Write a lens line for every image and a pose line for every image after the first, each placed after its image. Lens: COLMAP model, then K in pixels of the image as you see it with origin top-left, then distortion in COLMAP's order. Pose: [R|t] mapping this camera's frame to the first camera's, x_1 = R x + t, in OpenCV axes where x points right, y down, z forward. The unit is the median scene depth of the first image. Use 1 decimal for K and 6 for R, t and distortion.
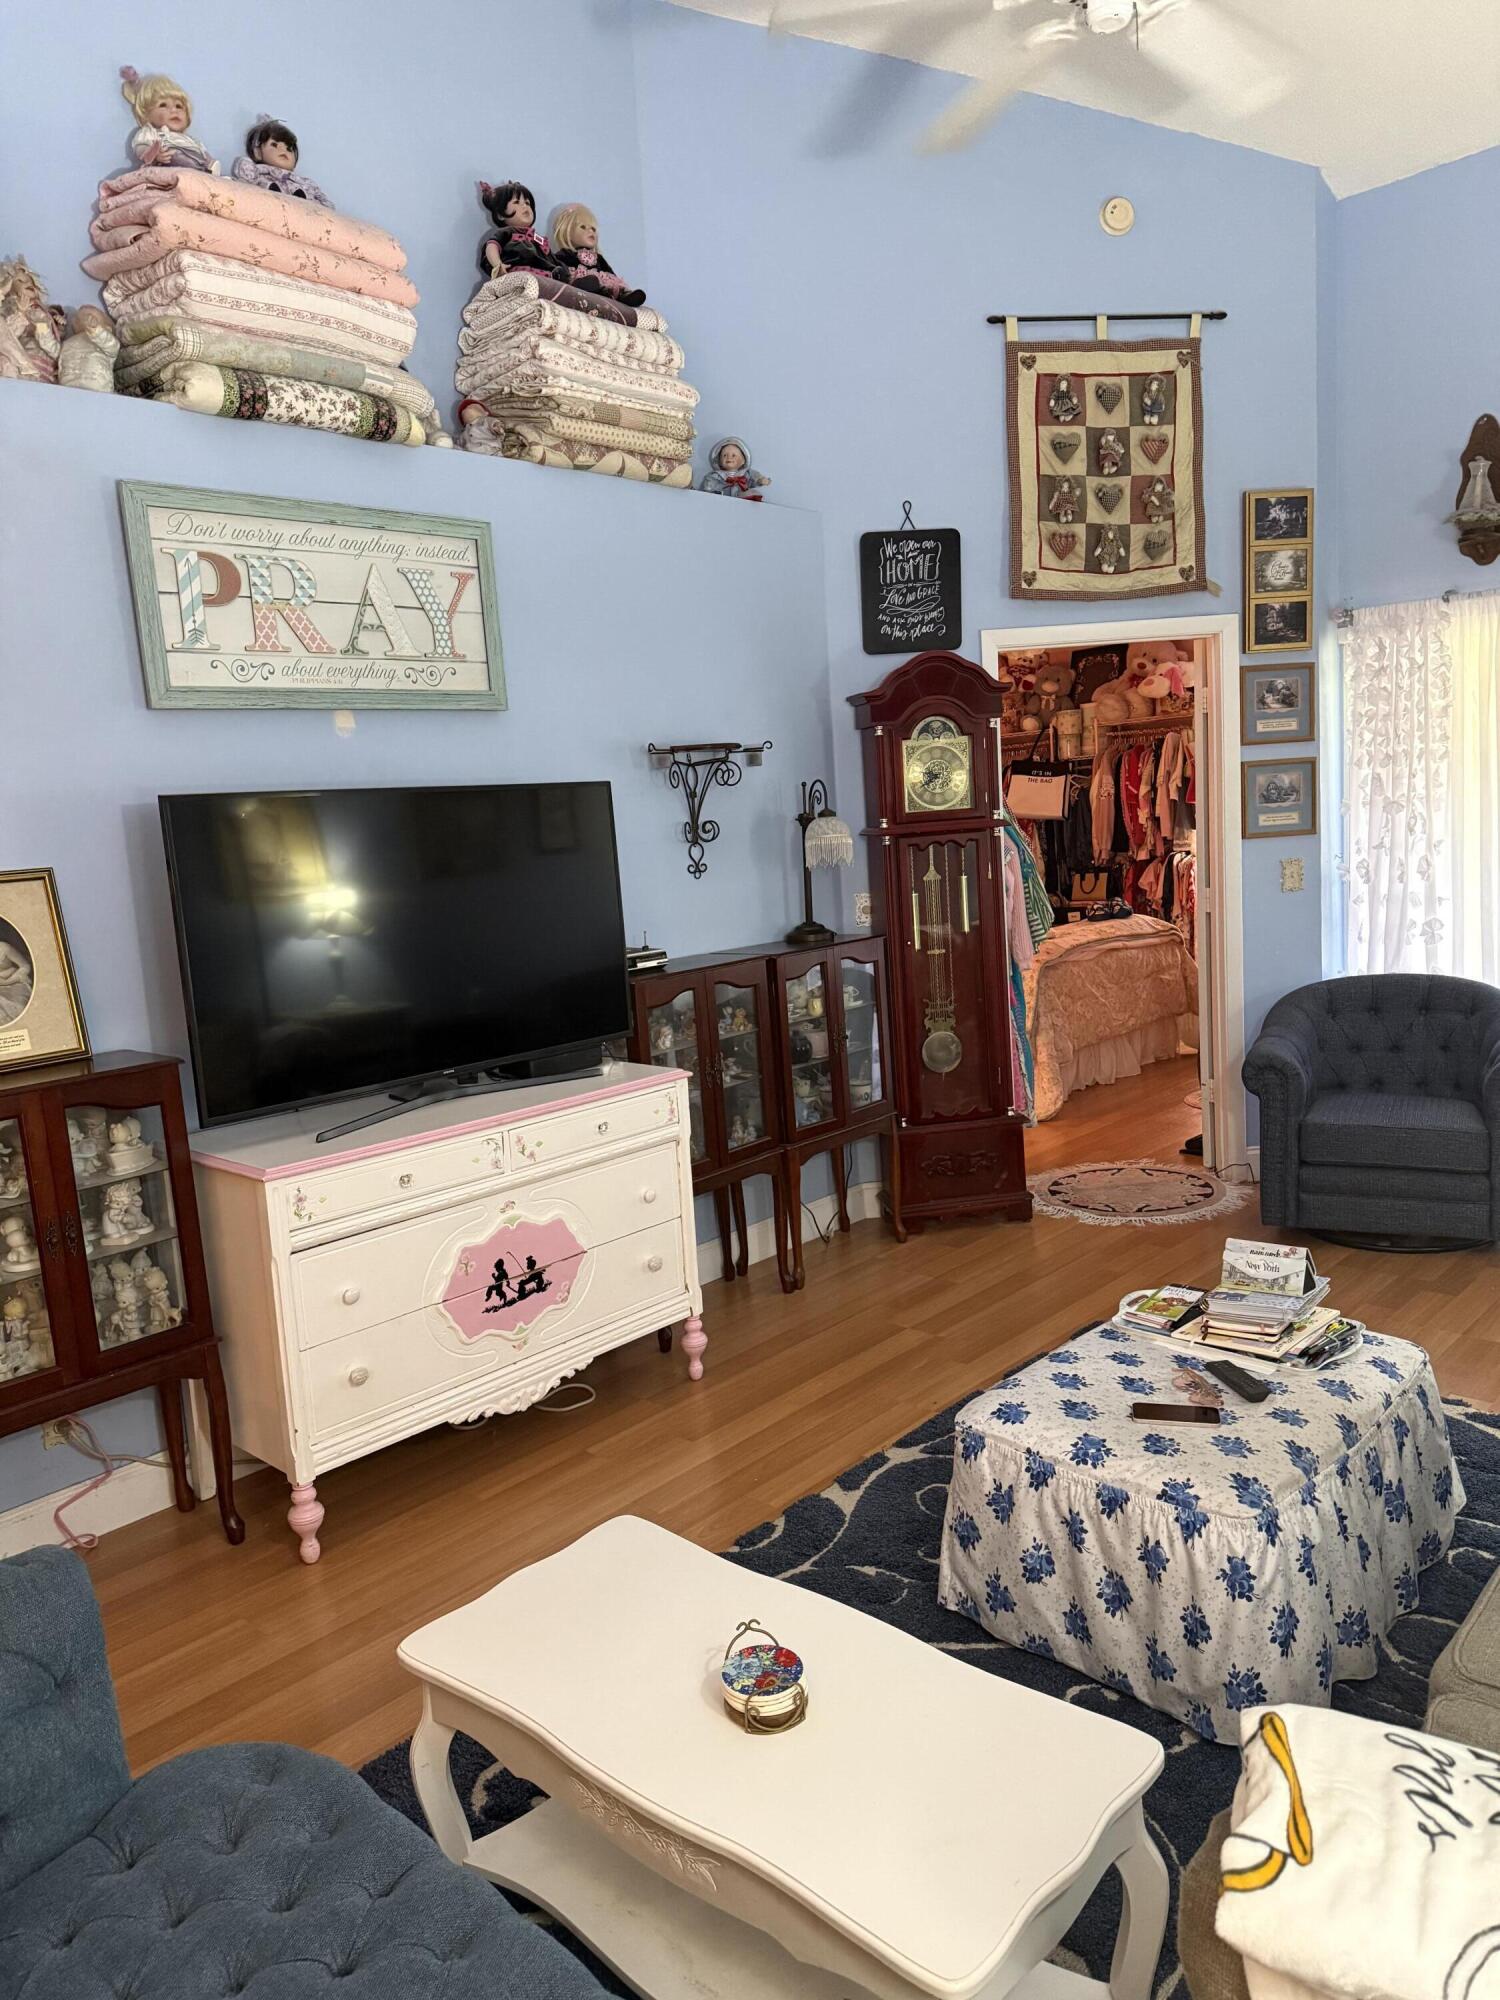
lens RADIAL K [[1407.8, 0, 750.6], [0, 1407.8, 1000.0], [0, 0, 1]] dist [0.011884, -0.000995]
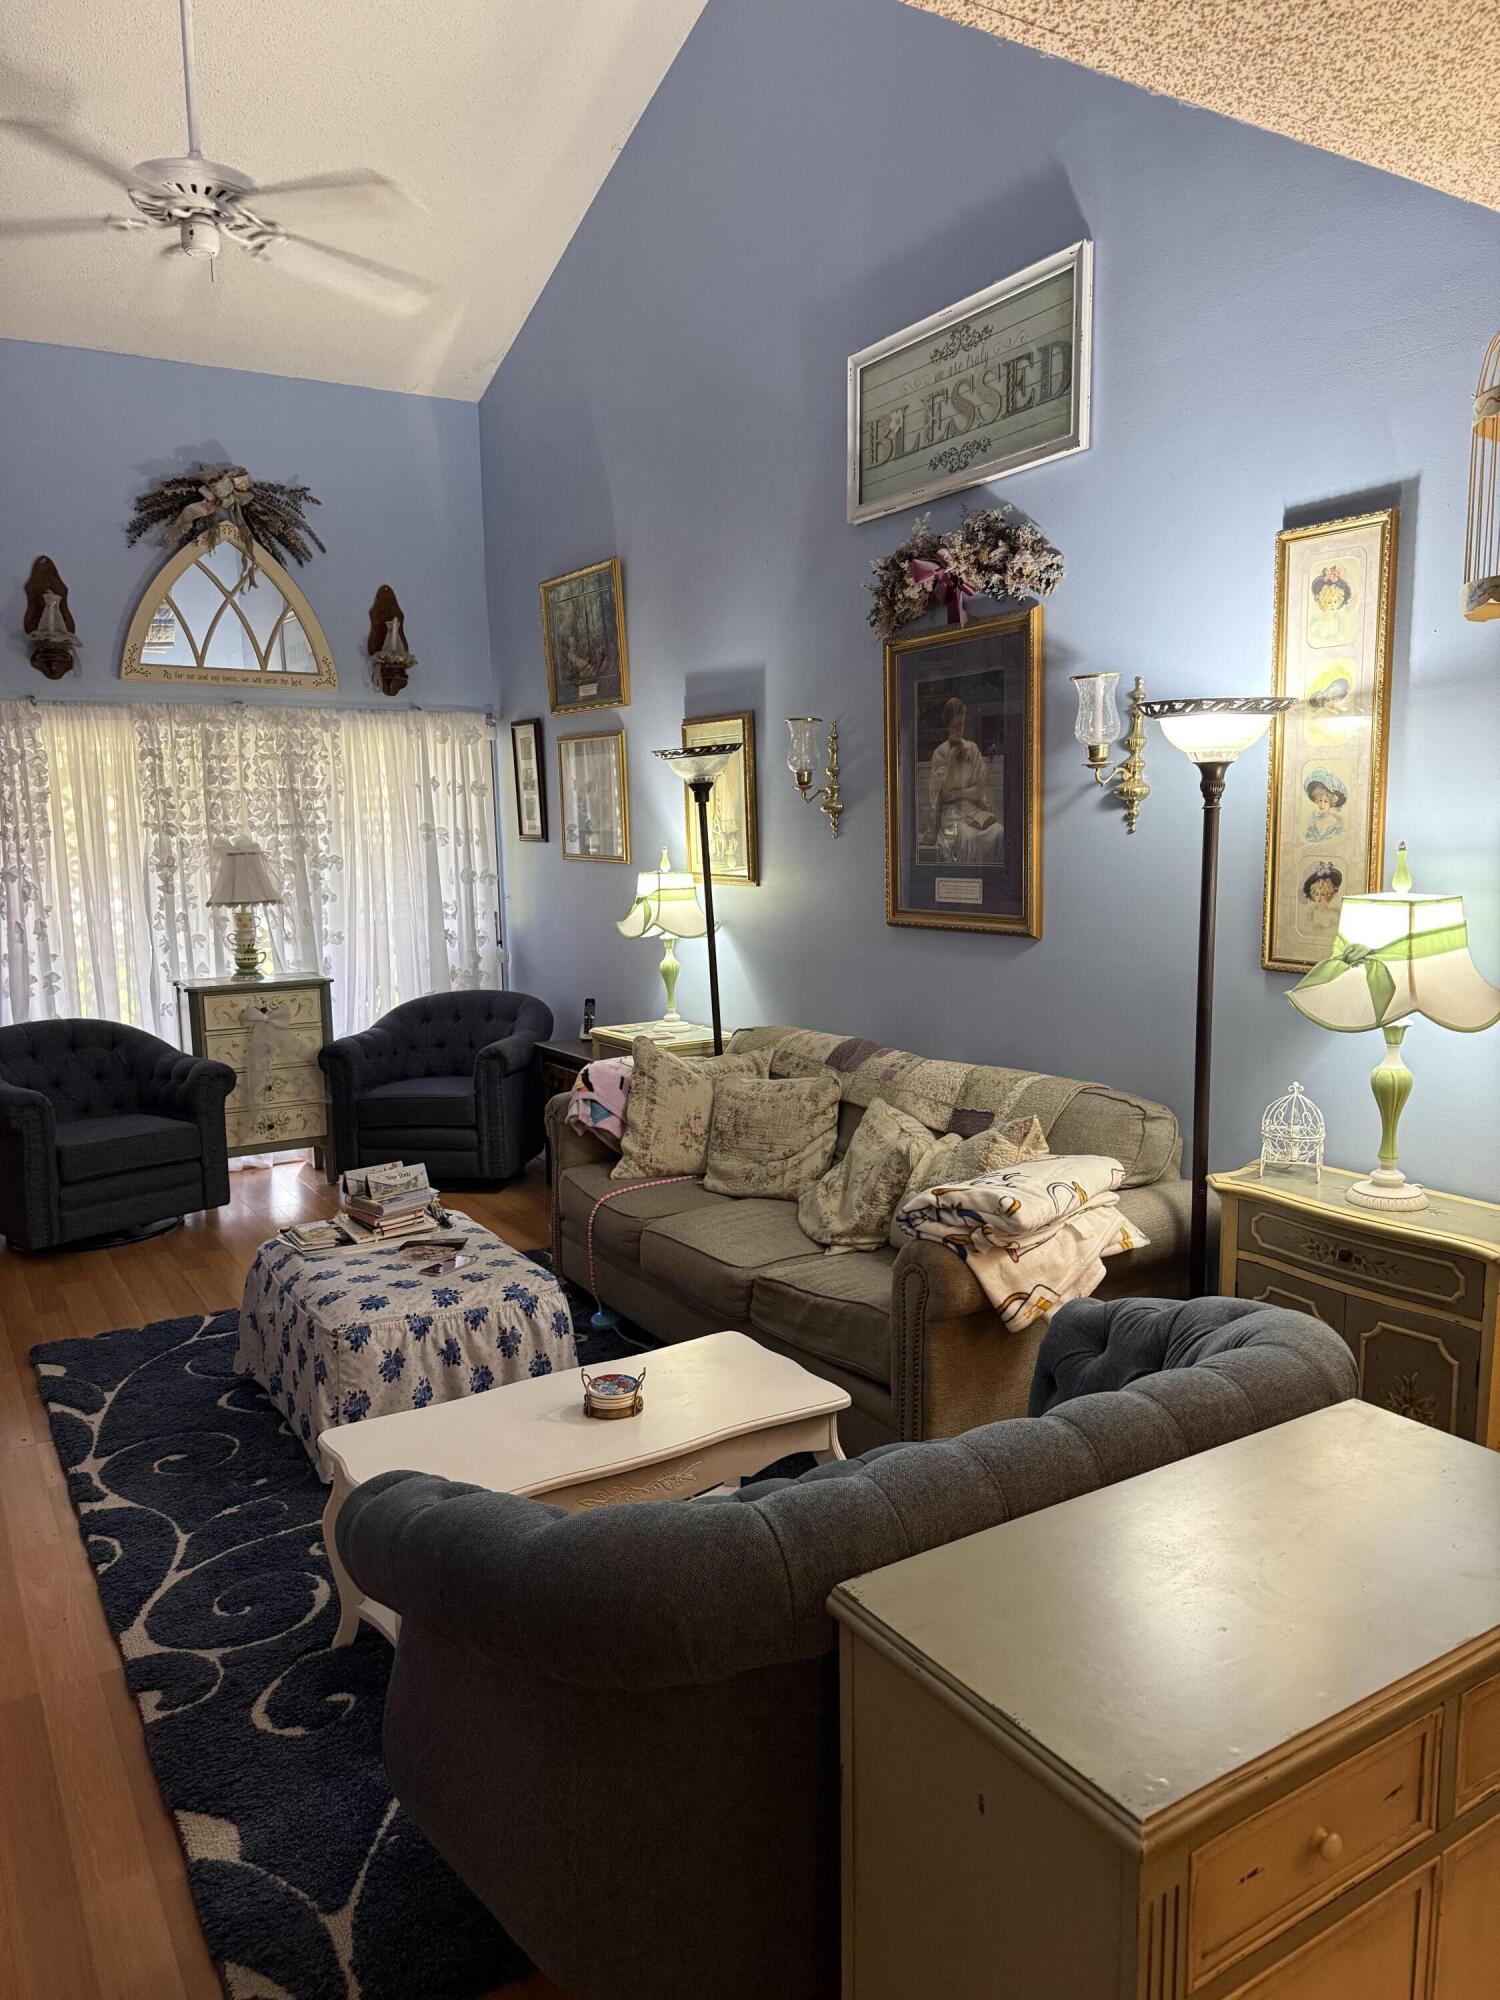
lens RADIAL K [[1407.8, 0, 751.4], [0, 1407.8, 1009.5], [0, 0, 1]] dist [0.011884, -0.000995]
pose [[0.260237, -0.067540, 0.963180, -0.892476], [0.134268, 0.990390, 0.033171, 0.021267], [-0.956164, 0.120692, 0.266804, 0.246654]]
